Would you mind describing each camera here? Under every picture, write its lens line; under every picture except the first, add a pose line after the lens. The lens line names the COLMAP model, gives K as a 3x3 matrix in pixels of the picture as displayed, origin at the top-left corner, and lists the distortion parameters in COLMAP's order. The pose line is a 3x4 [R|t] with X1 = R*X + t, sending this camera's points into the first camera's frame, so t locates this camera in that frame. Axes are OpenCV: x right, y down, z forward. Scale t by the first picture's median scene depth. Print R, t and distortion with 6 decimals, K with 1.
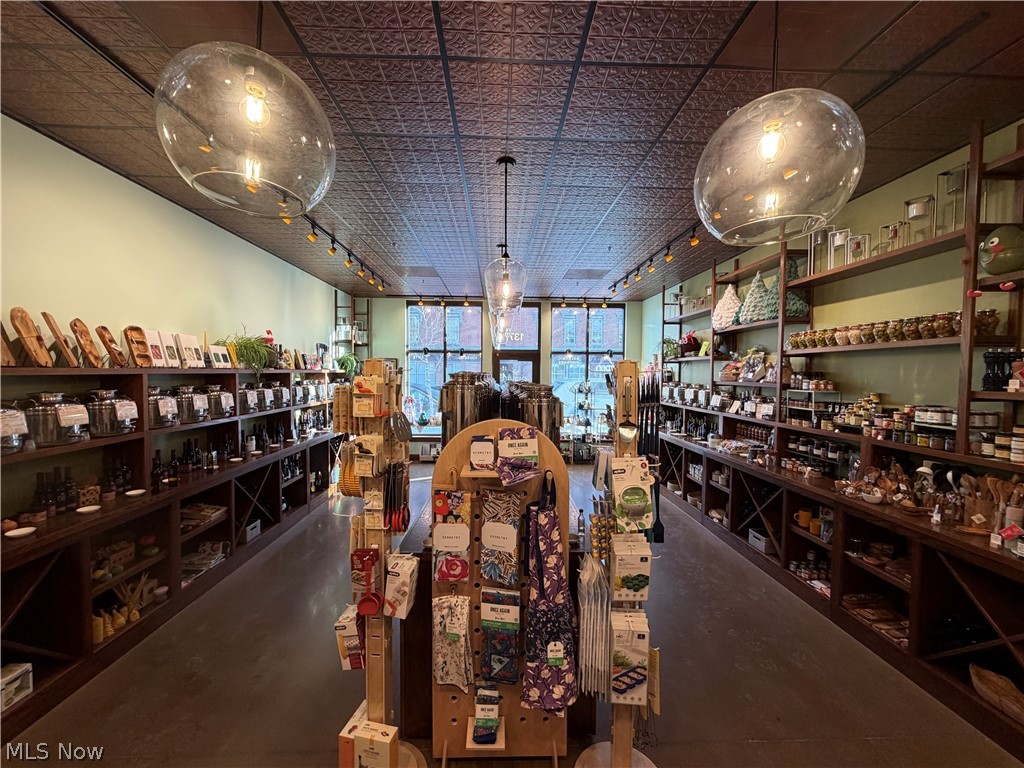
lens RADIAL K [[406.6, 0, 509.4], [0, 406.6, 384.7], [0, 0, 1]] dist [-0.002764, -0.000148]
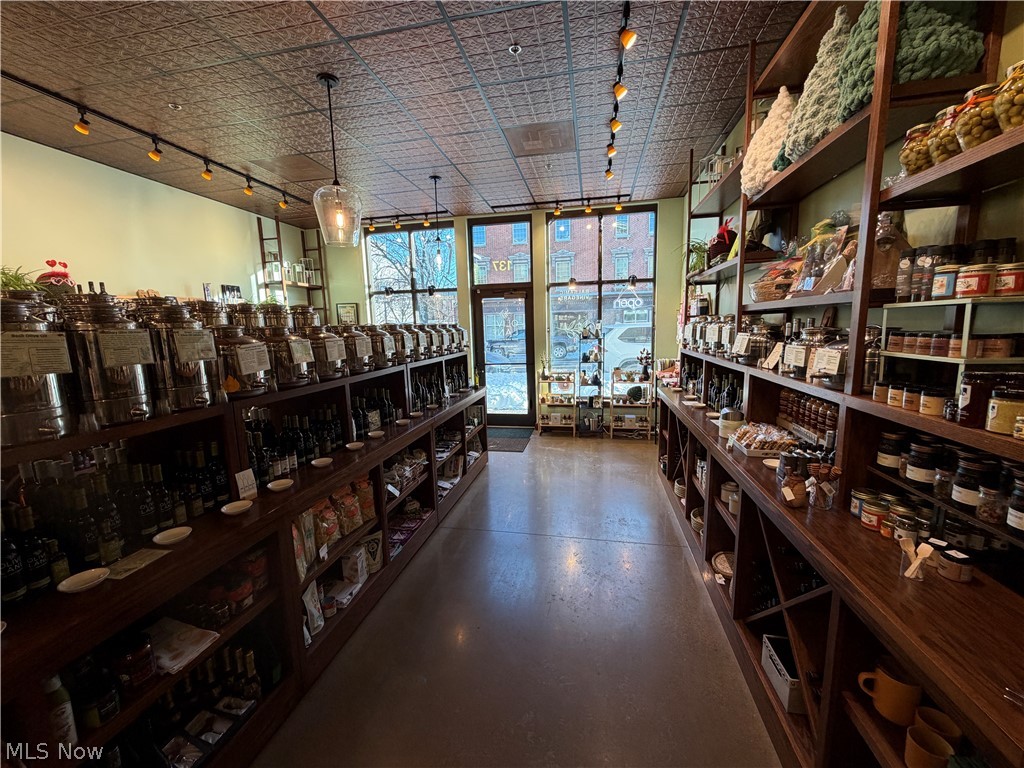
lens RADIAL K [[406.6, 0, 508.6], [0, 406.6, 386.0], [0, 0, 1]] dist [-0.002764, -0.000148]
pose [[0.972438, -0.000498, -0.233160, 0.448824], [0.028146, 0.992936, 0.115265, 0.032746], [0.231455, -0.118651, 0.965583, 0.575719]]
